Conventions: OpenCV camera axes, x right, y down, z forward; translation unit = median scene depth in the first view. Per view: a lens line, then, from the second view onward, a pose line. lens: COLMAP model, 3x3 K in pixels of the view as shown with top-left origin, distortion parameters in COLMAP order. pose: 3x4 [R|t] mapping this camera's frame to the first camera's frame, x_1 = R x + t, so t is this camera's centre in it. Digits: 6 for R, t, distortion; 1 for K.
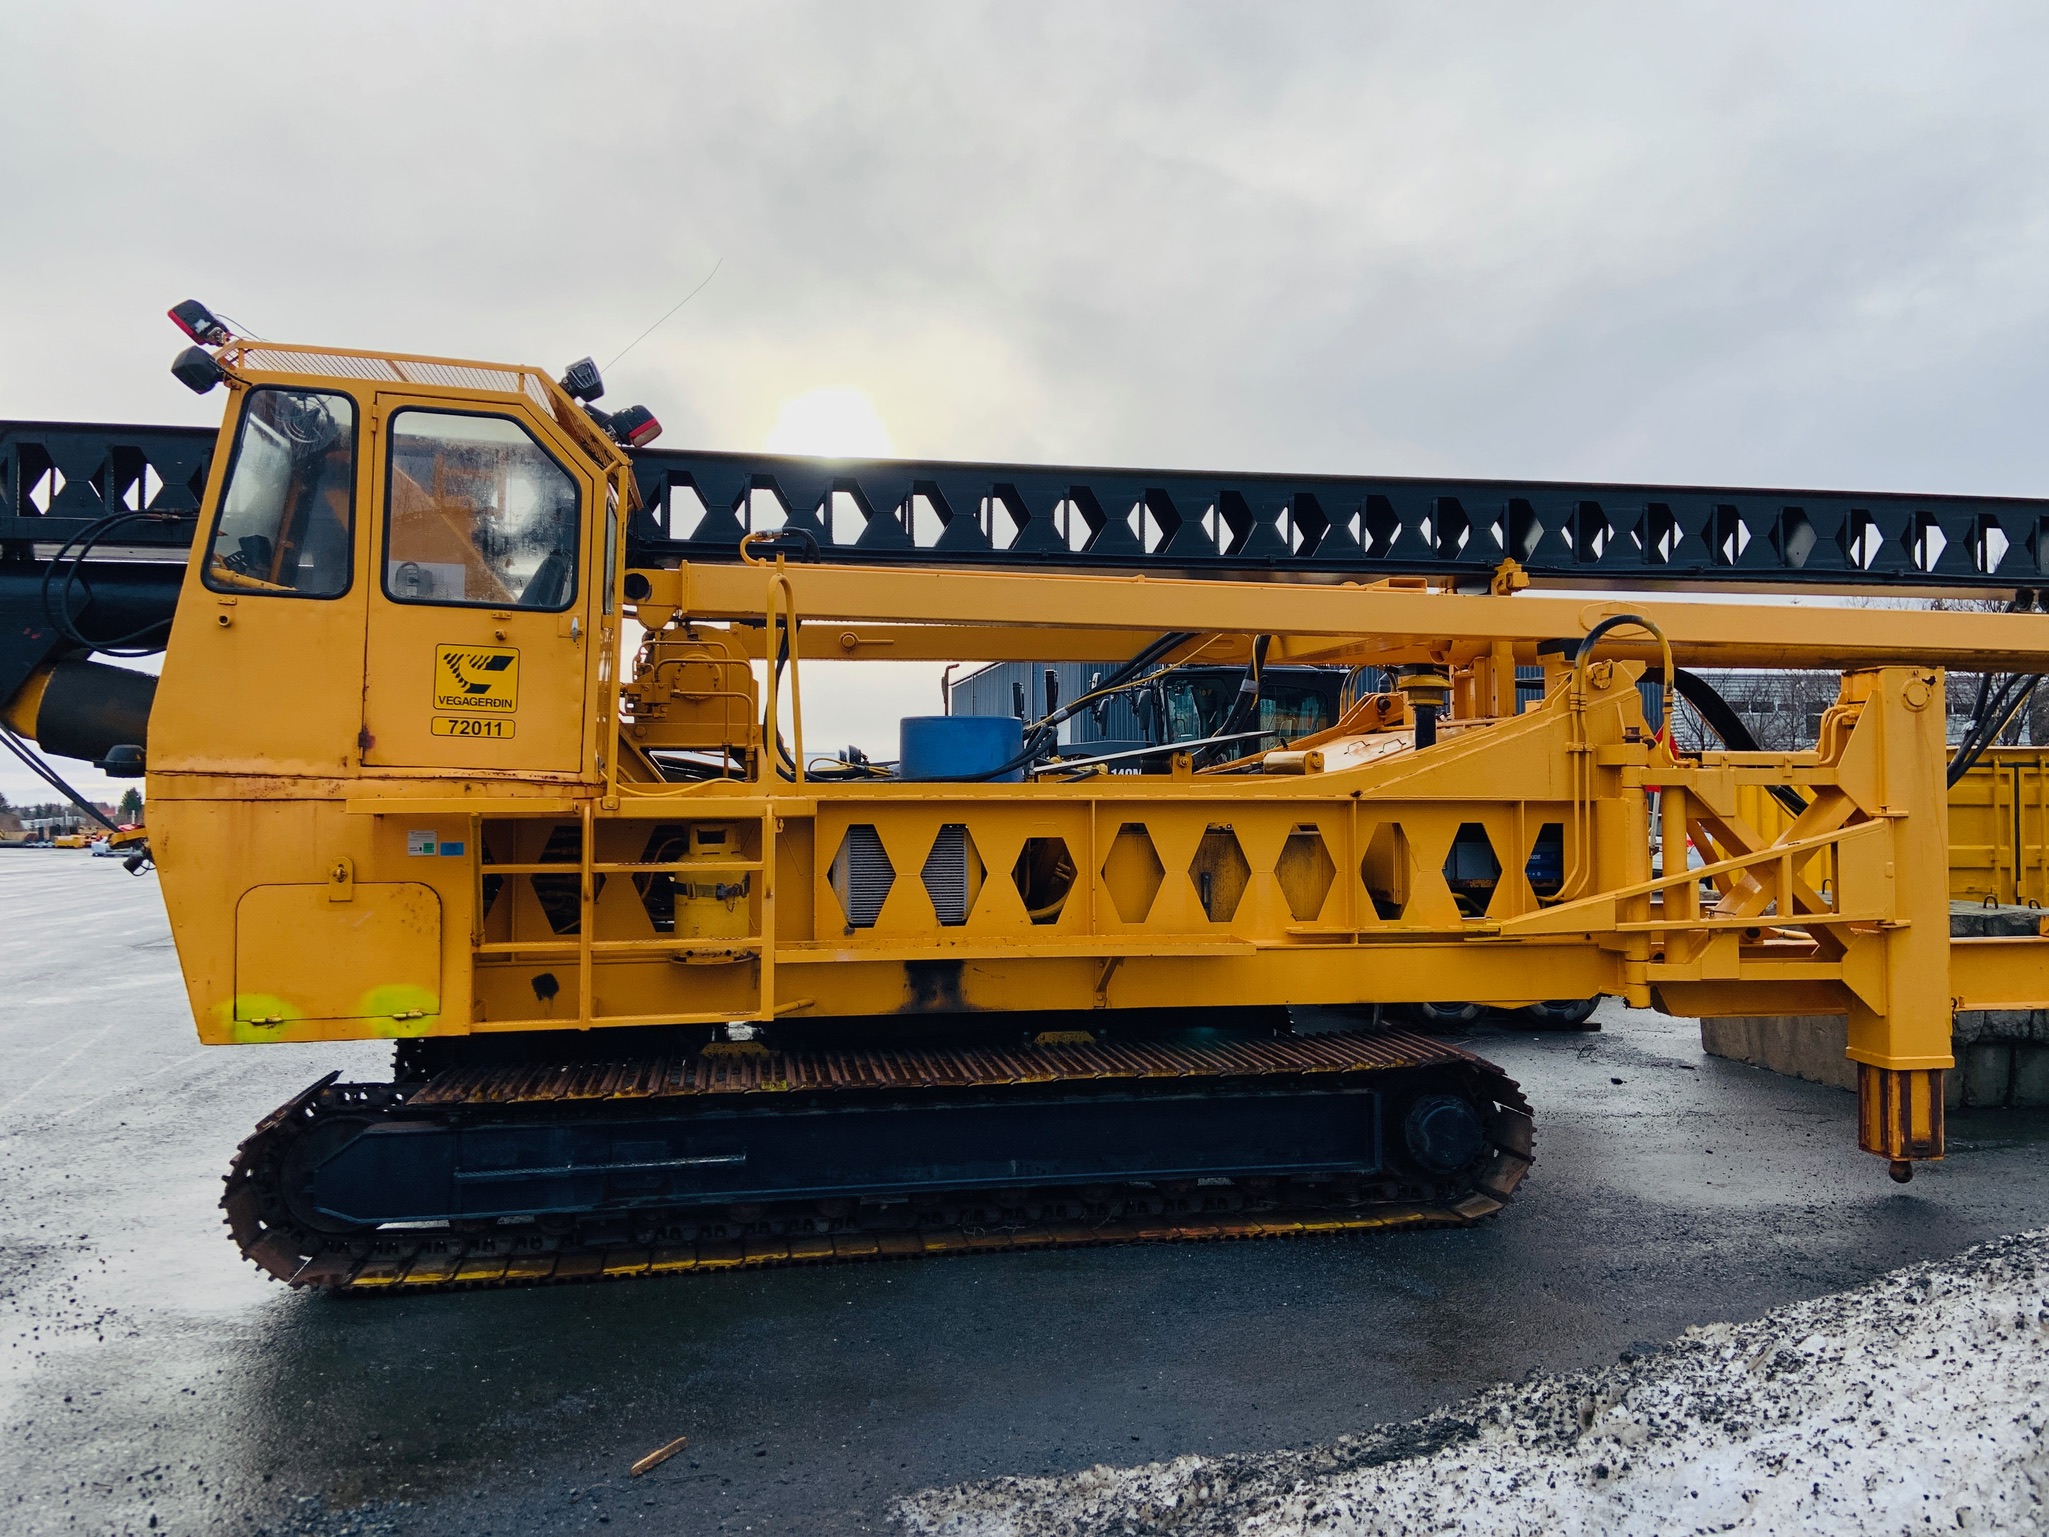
lens RADIAL K [[1561.8, 0, 1032.5], [0, 1561.8, 769.0], [0, 0, 1]] dist [0.004142, -0.020108]
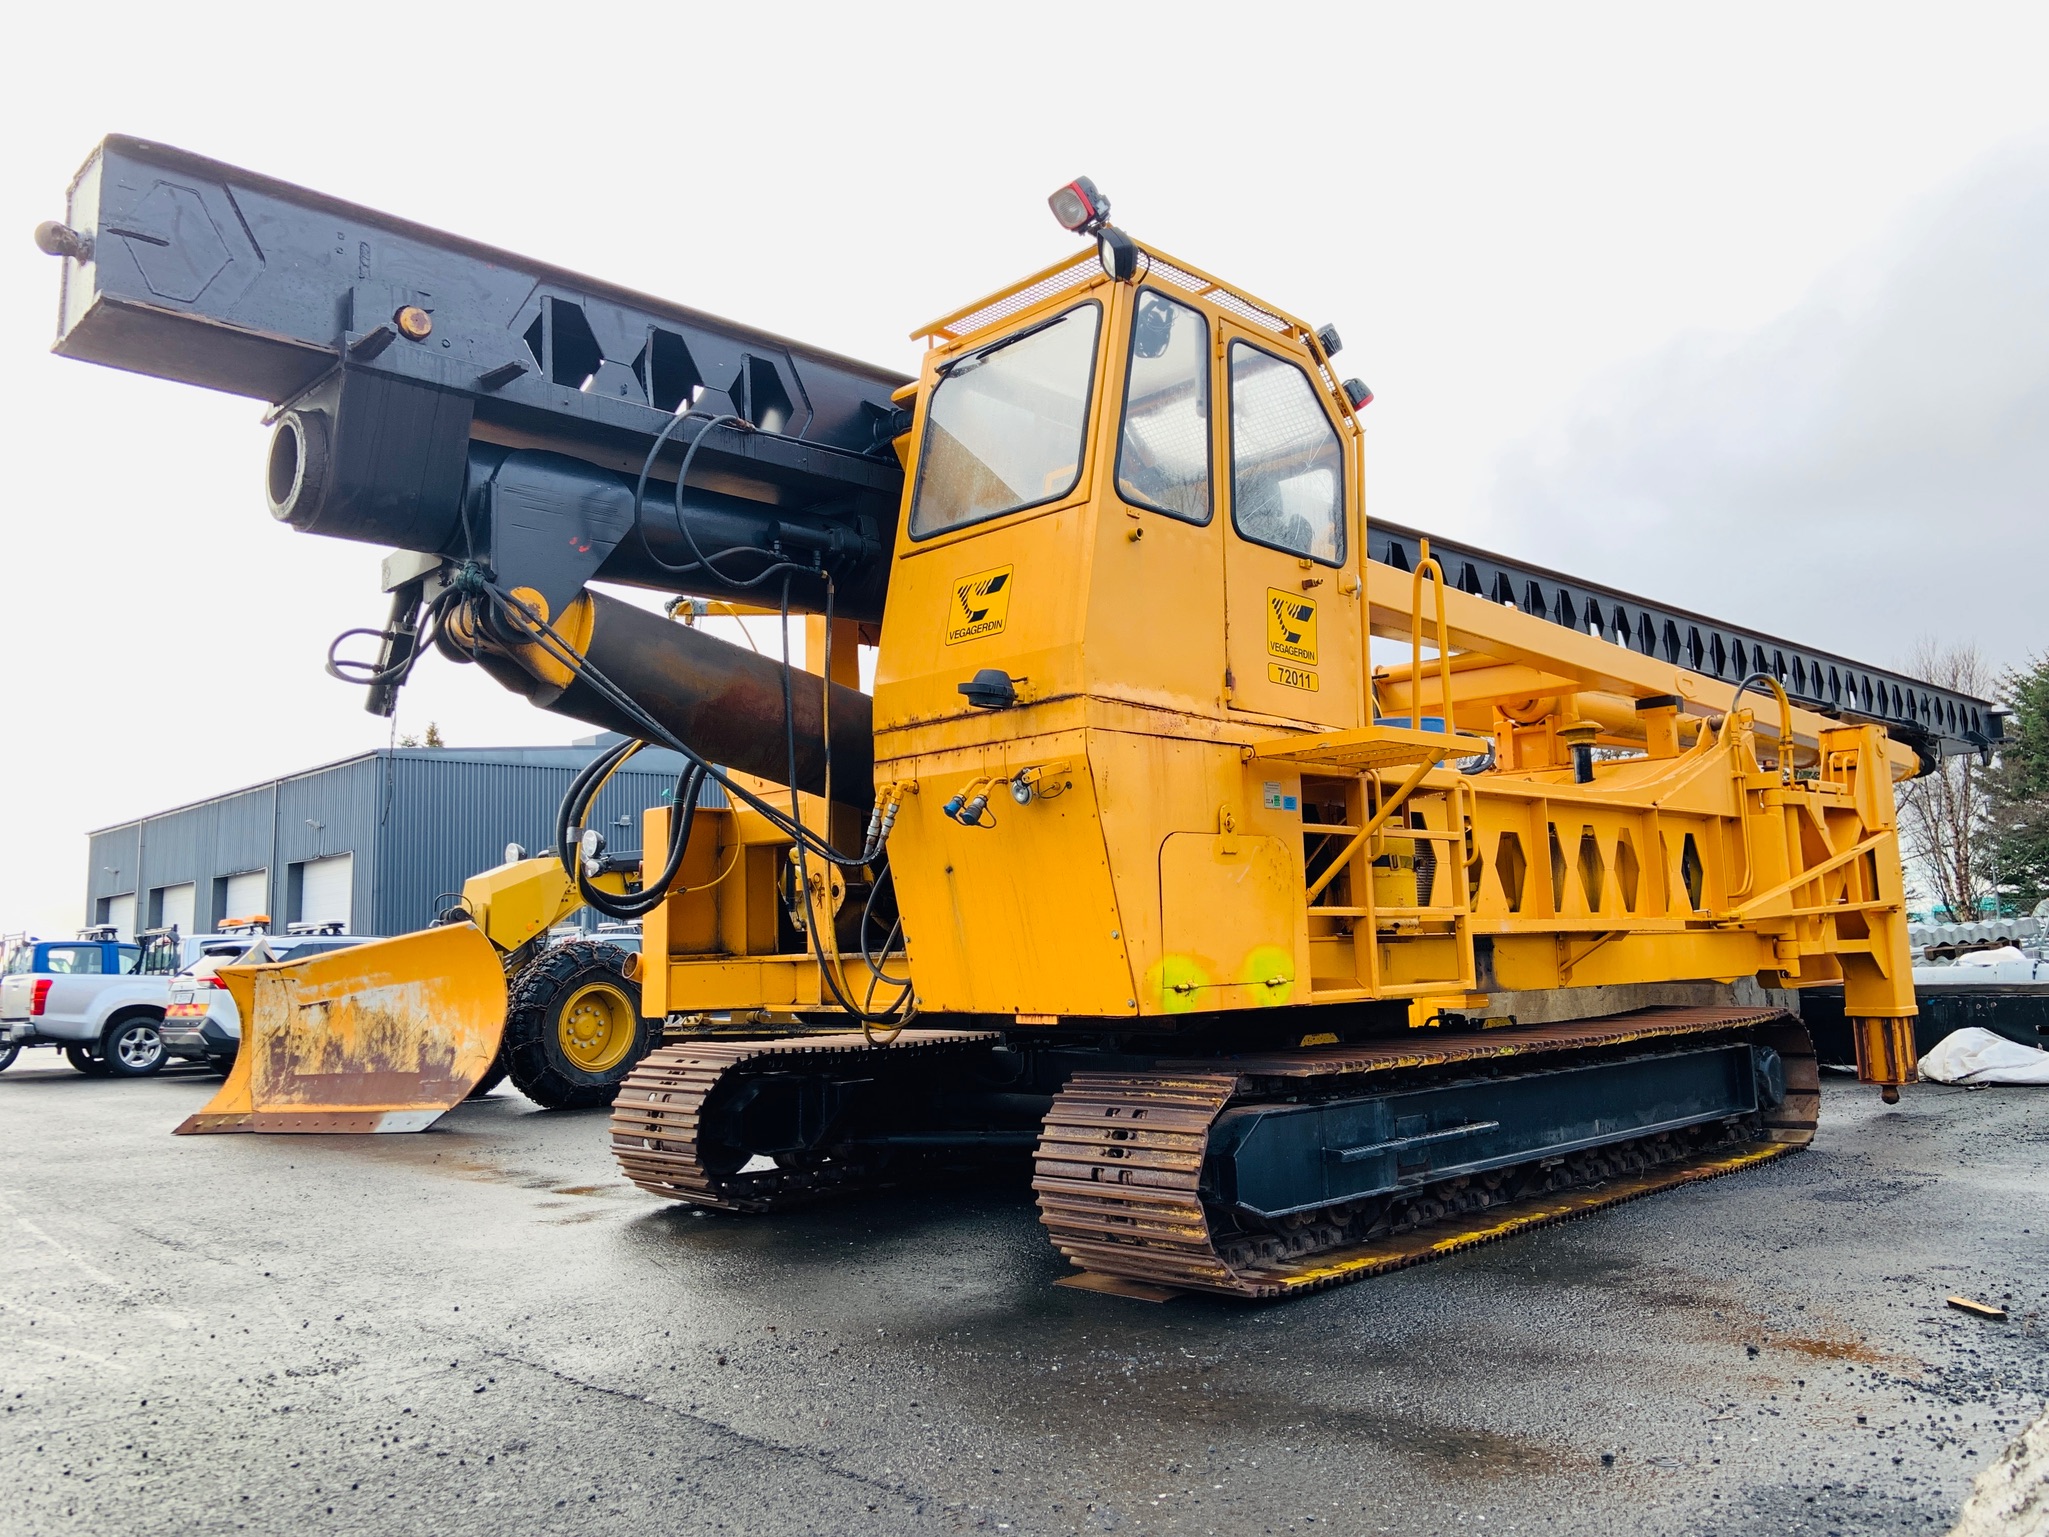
lens RADIAL K [[1561.8, 0, 1027.9], [0, 1561.8, 766.1], [0, 0, 1]] dist [0.004142, -0.020108]
pose [[0.840642, 0.038053, 0.540253, -1.008859], [0.025899, 0.993563, -0.110280, 0.128082], [-0.540972, 0.106698, 0.834245, 0.300834]]
